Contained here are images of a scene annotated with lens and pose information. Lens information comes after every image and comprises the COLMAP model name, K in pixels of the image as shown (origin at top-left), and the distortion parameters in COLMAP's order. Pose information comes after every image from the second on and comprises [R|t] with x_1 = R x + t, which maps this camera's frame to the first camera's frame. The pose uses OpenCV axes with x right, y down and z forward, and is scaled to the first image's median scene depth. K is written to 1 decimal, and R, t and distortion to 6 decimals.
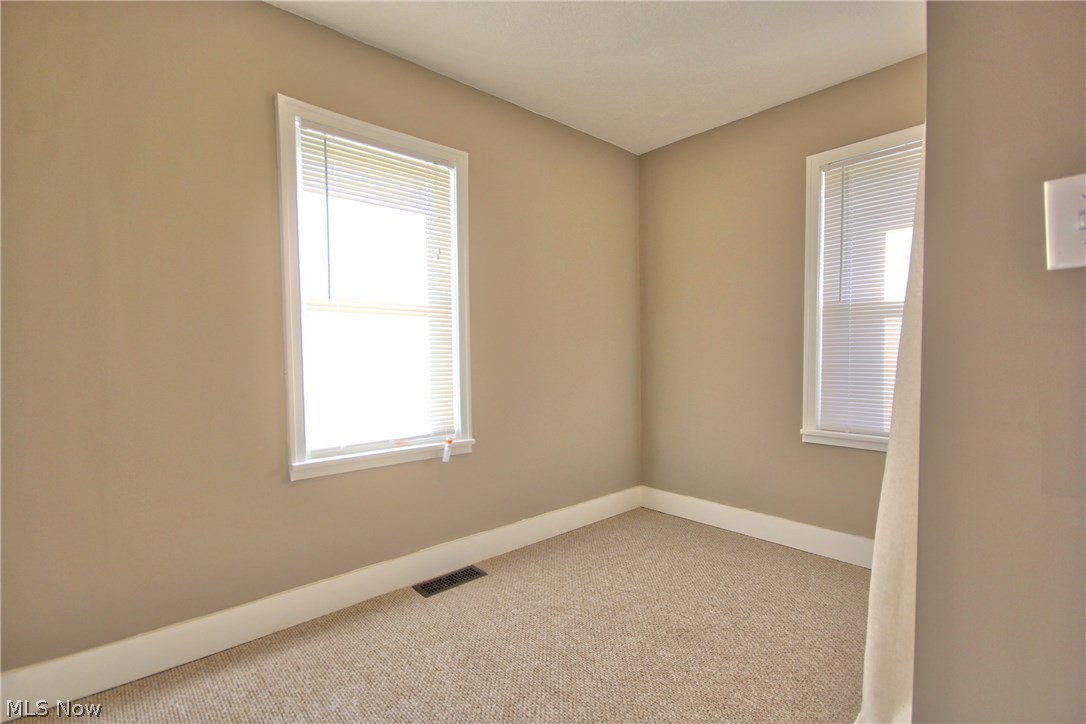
lens RADIAL K [[501.2, 0, 540.4], [0, 501.2, 378.2], [0, 0, 1]] dist [-0.003703, -0.005748]
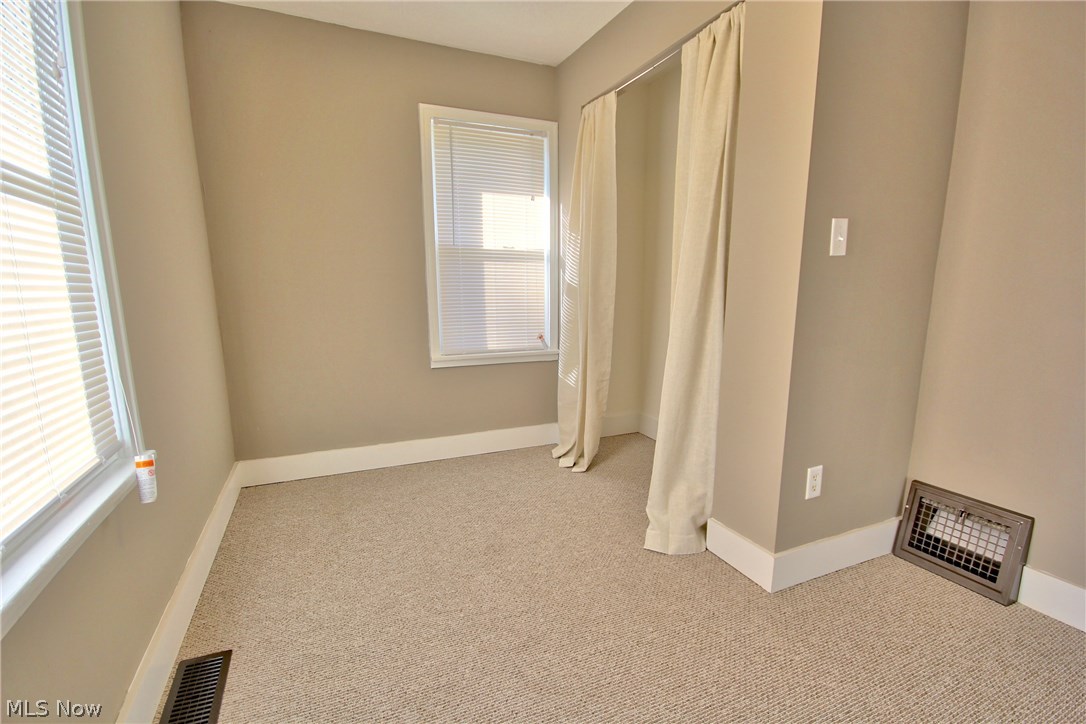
lens RADIAL K [[501.2, 0, 540.4], [0, 501.2, 378.2], [0, 0, 1]] dist [-0.003703, -0.005748]
pose [[0.307942, -0.166282, 0.936761, -0.485949], [0.047179, 0.986066, 0.159525, -0.021679], [-0.950235, -0.004929, 0.311496, 0.418653]]
